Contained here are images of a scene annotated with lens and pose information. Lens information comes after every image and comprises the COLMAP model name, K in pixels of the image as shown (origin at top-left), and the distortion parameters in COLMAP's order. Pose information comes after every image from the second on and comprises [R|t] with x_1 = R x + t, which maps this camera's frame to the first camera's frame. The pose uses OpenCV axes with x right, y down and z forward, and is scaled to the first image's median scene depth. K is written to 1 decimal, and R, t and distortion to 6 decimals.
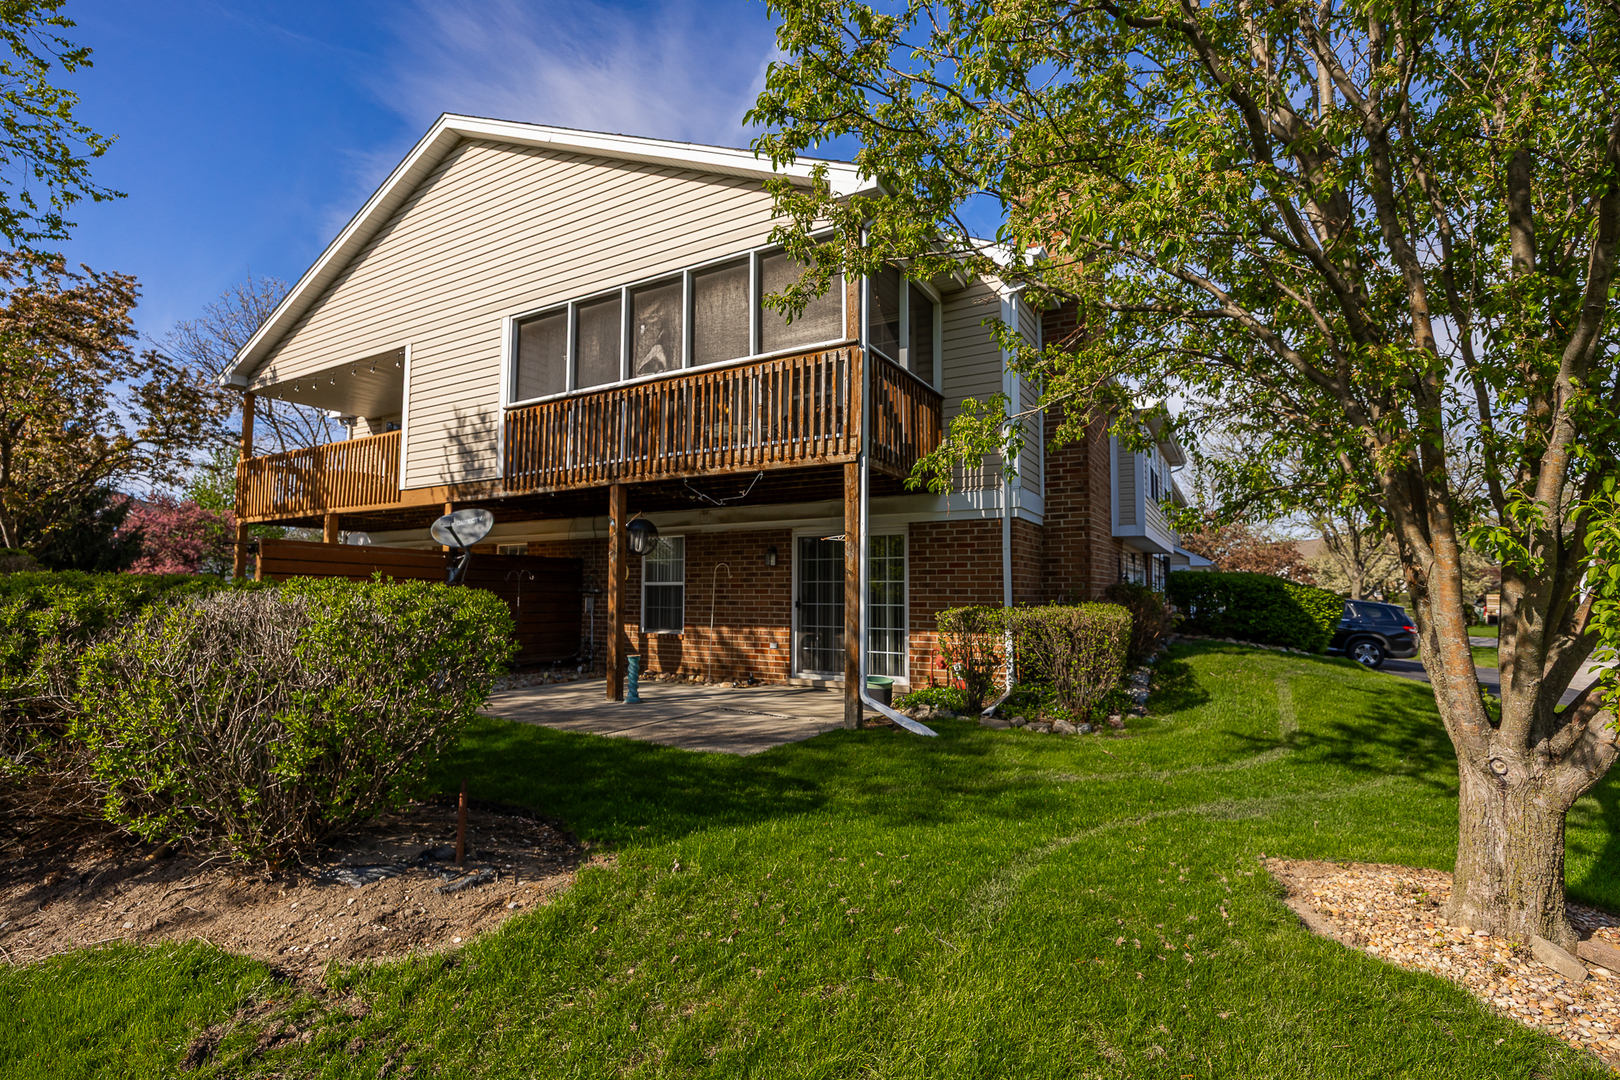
lens RADIAL K [[736.1, 0, 809.5], [0, 736.1, 545.5], [0, 0, 1]] dist [-0.025172, 0.001889]
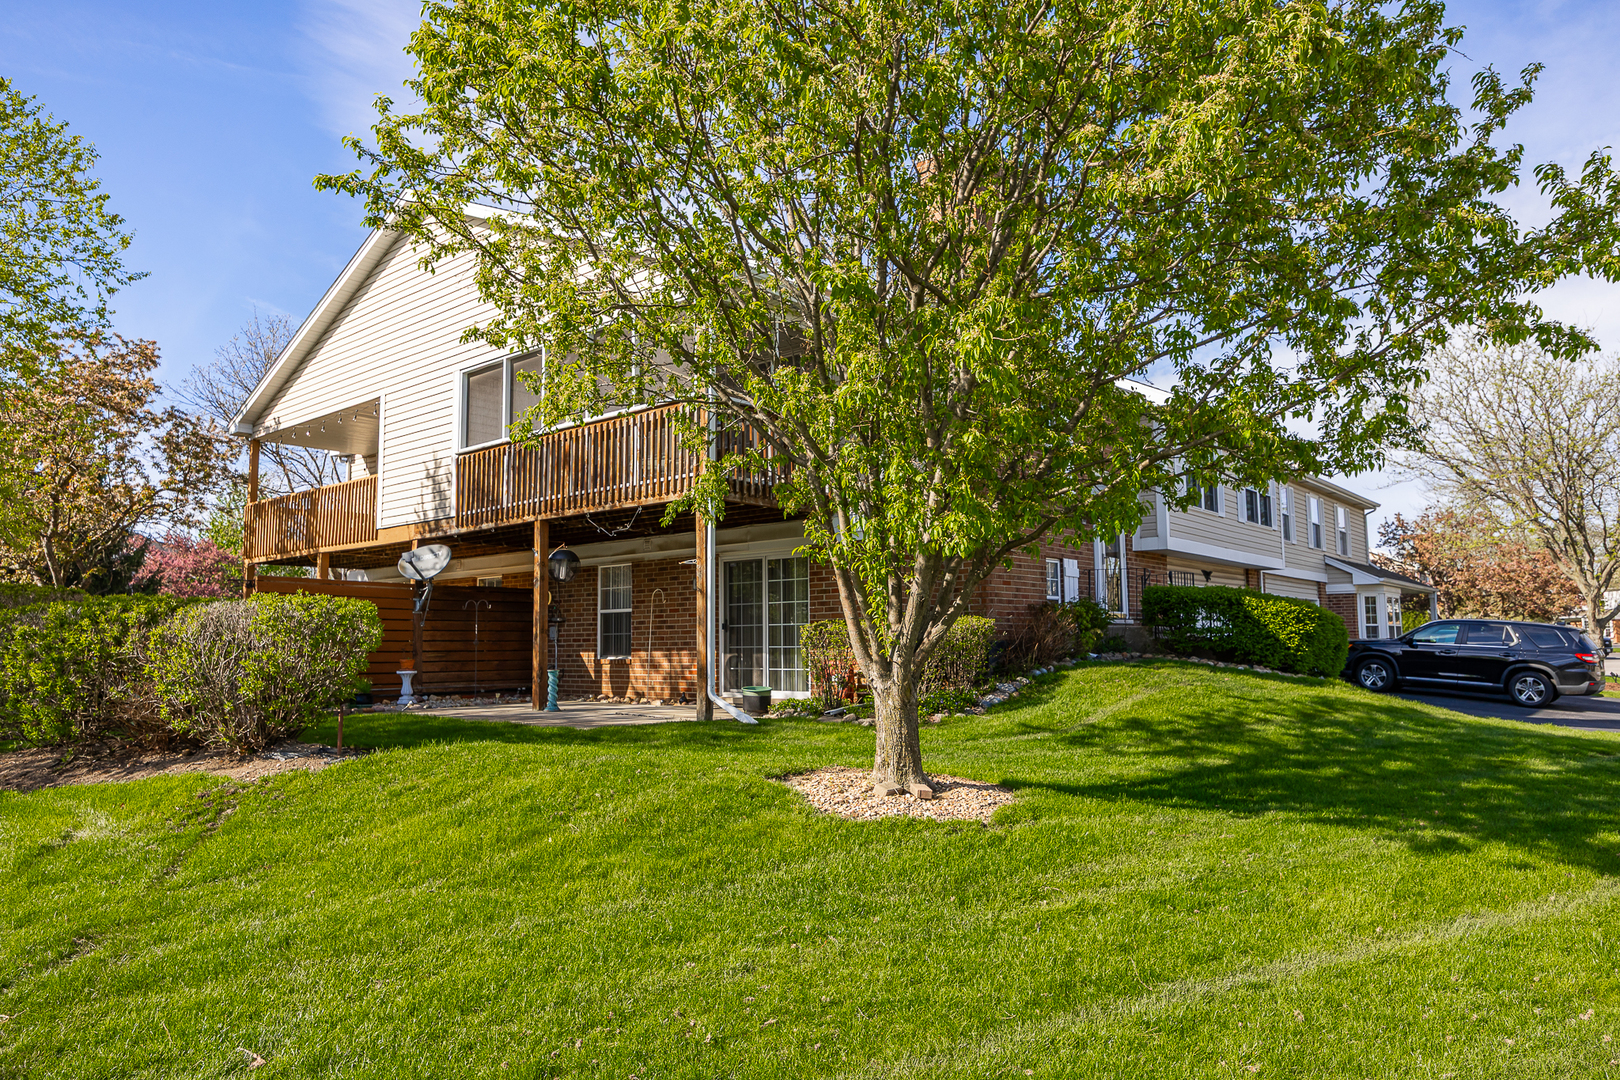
lens RADIAL K [[1024.1, 0, 803.8], [0, 1024.1, 539.6], [0, 0, 1]] dist [-0.008544, -0.004758]
pose [[0.983437, -0.032730, -0.178270, 0.374769], [0.026407, 0.998939, -0.037729, 0.015555], [0.179316, 0.032396, 0.983258, -0.428931]]
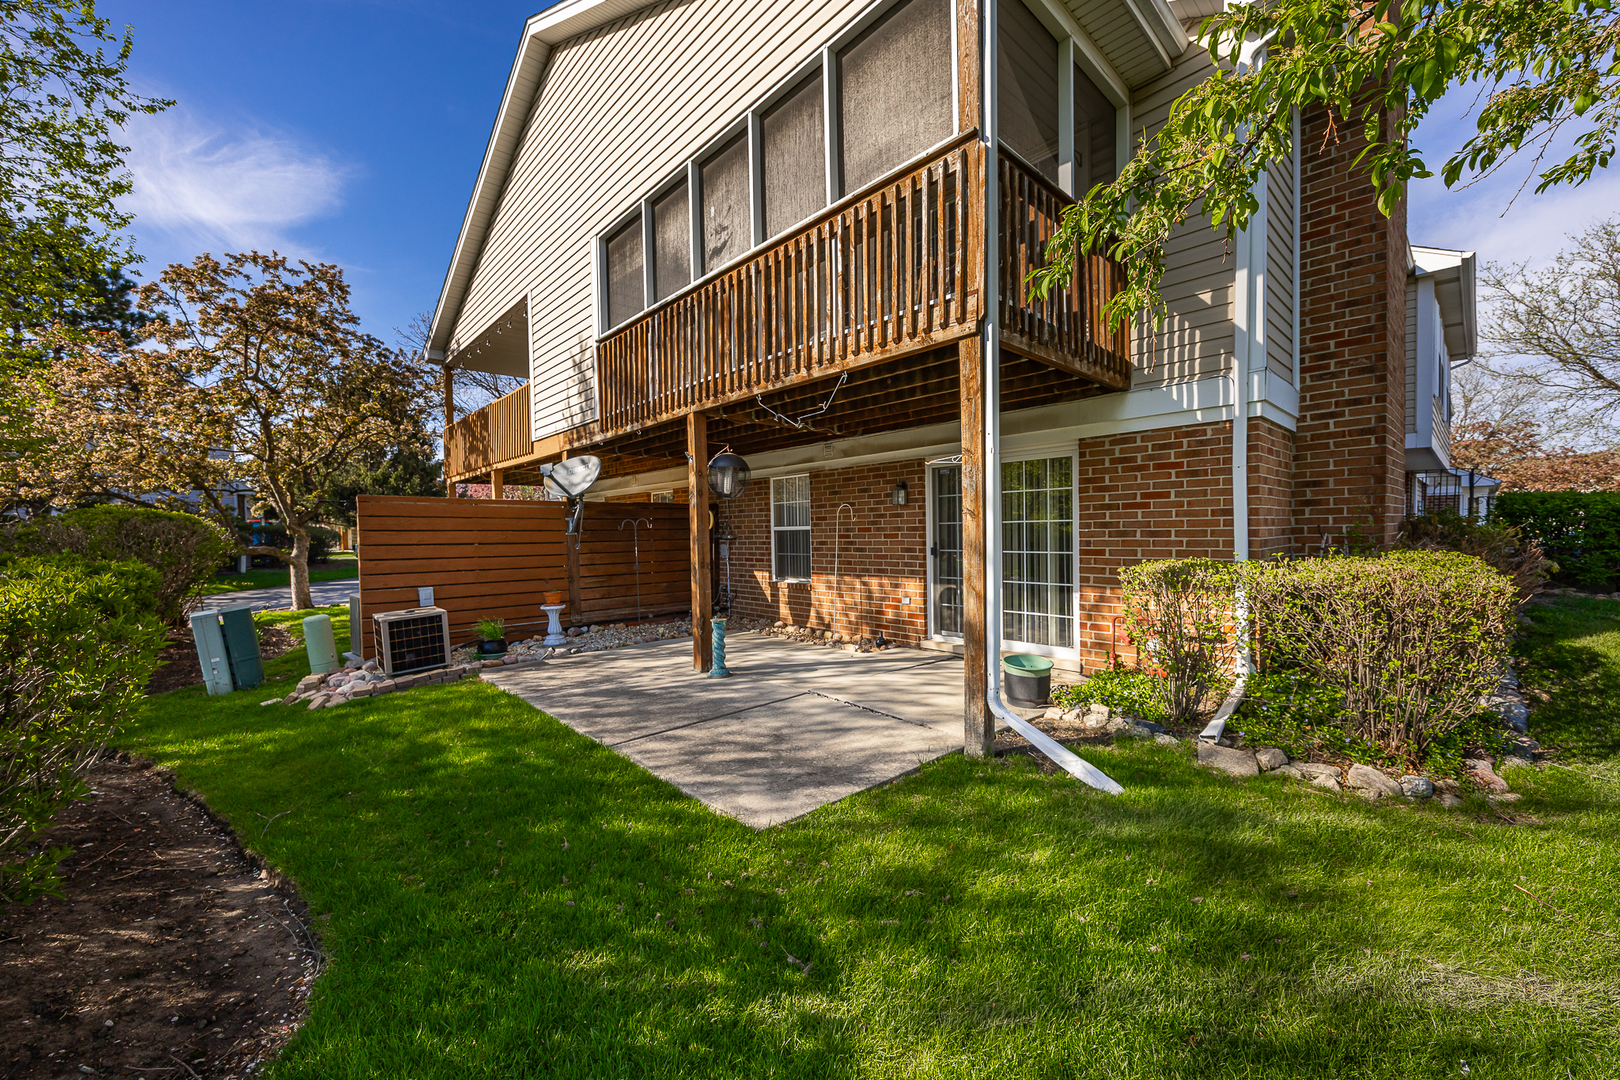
lens RADIAL K [[614.6, 0, 814.6], [0, 614.6, 545.3], [0, 0, 1]] dist [-0.001967, -0.000500]
pose [[0.956437, -0.013928, -0.291606, 0.059245], [0.041046, 0.995355, 0.087085, 0.009162], [0.289038, -0.095260, 0.952566, 0.328921]]
